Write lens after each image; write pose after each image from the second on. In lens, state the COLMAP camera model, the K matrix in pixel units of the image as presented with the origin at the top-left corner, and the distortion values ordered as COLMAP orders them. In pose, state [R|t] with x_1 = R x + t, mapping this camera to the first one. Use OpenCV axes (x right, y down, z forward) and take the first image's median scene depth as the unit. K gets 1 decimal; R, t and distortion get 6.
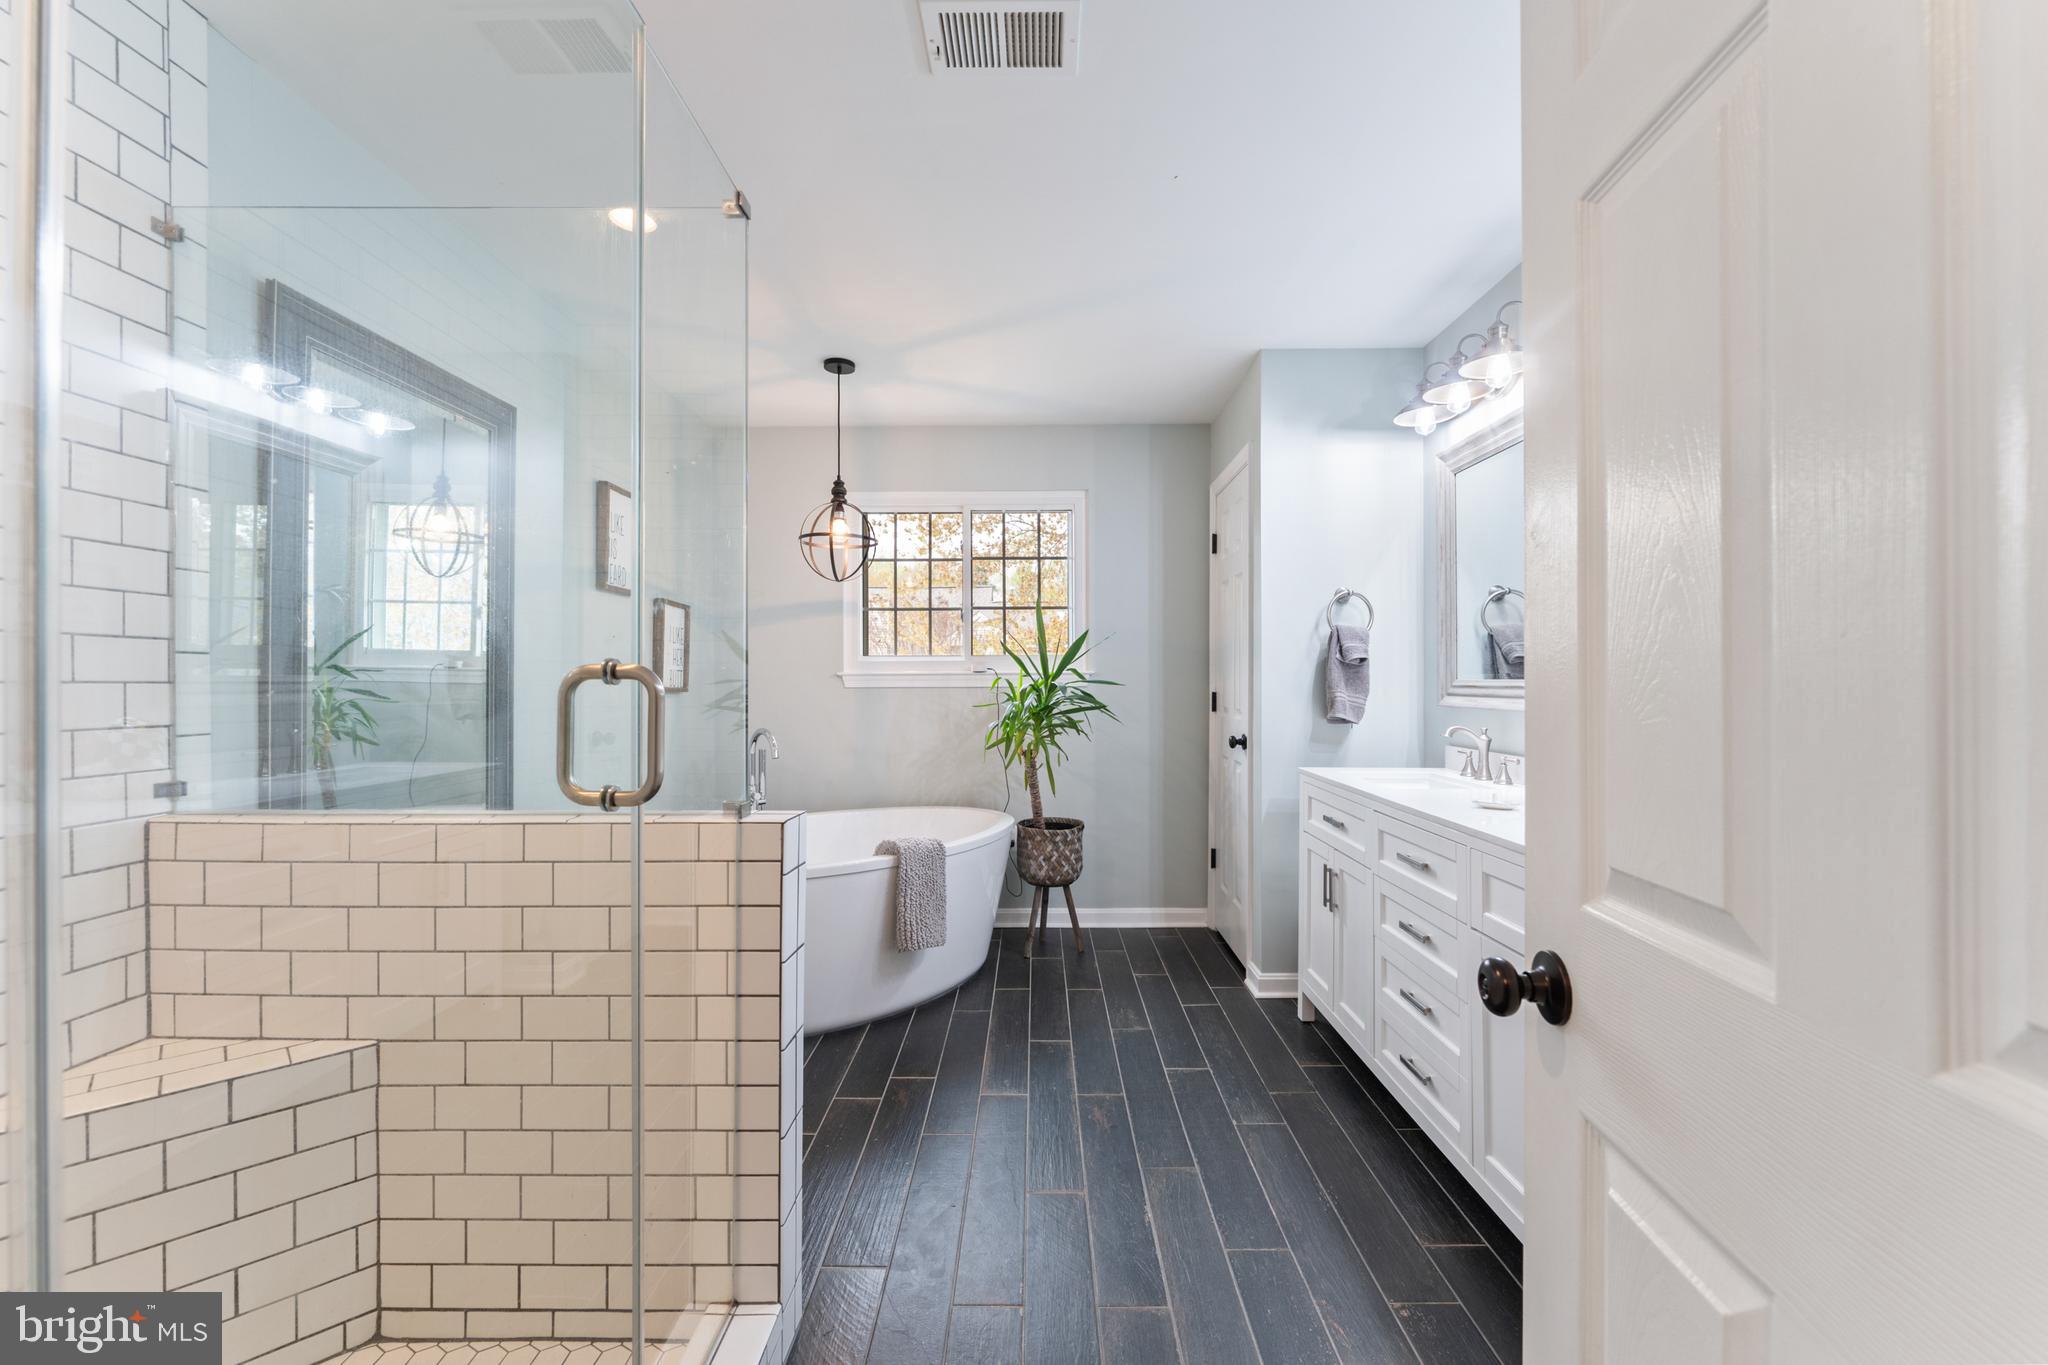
lens RADIAL K [[834.8, 0, 1026.6], [0, 834.8, 682.6], [0, 0, 1]] dist [0.003650, -0.000460]
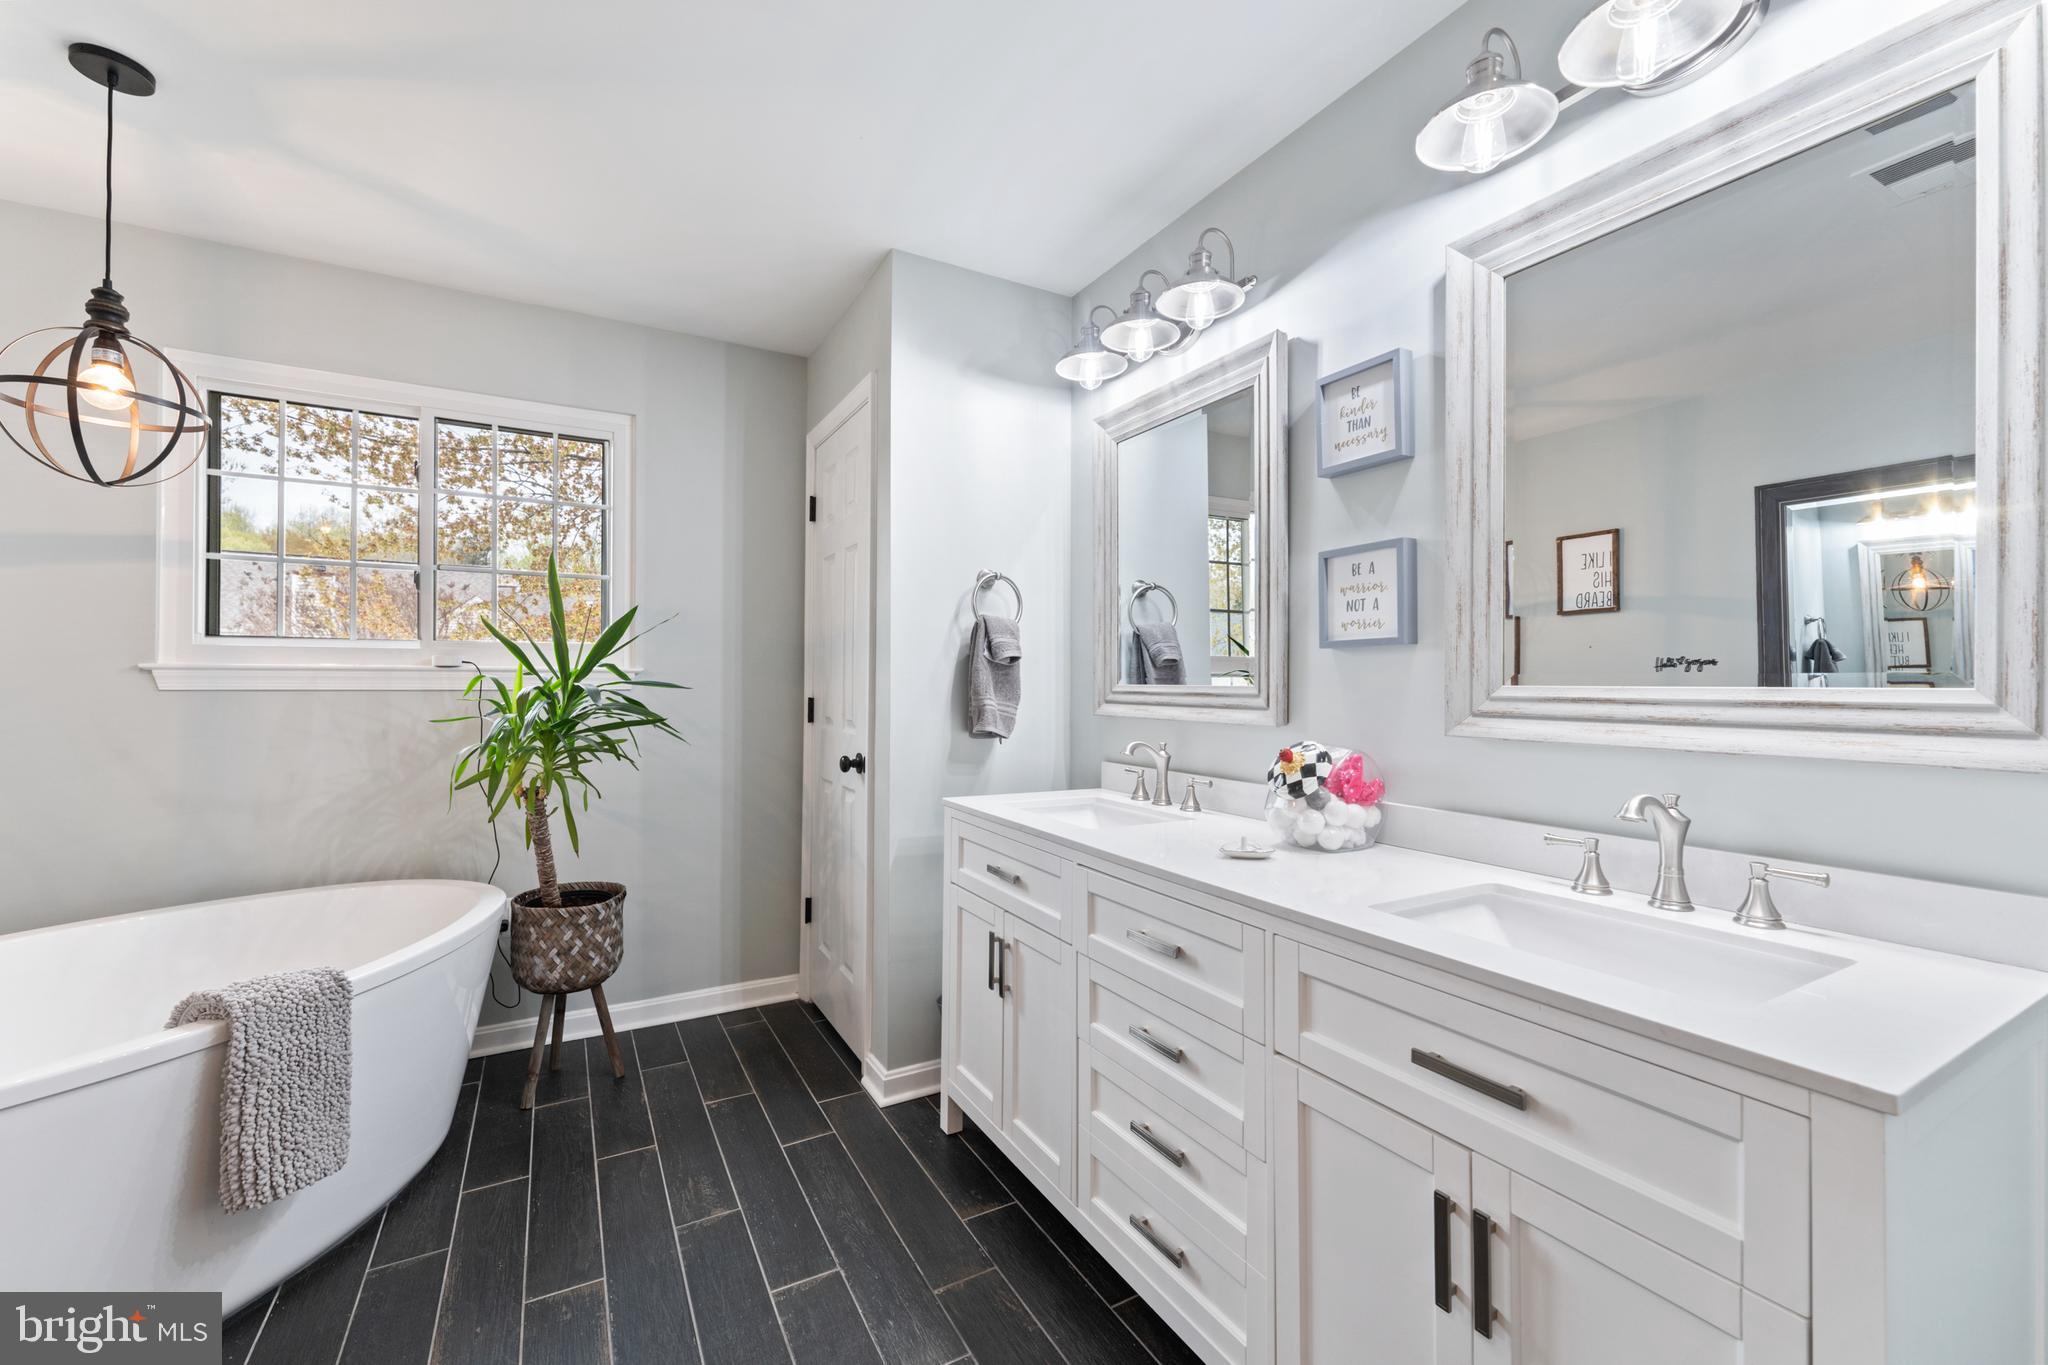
lens RADIAL K [[834.8, 0, 1030.0], [0, 834.8, 683.3], [0, 0, 1]] dist [0.003650, -0.000460]
pose [[0.863132, 0.008730, 0.504902, 0.008282], [-0.007365, 0.999962, -0.004700, -0.000255], [-0.504924, 0.000338, 0.863164, 0.279414]]
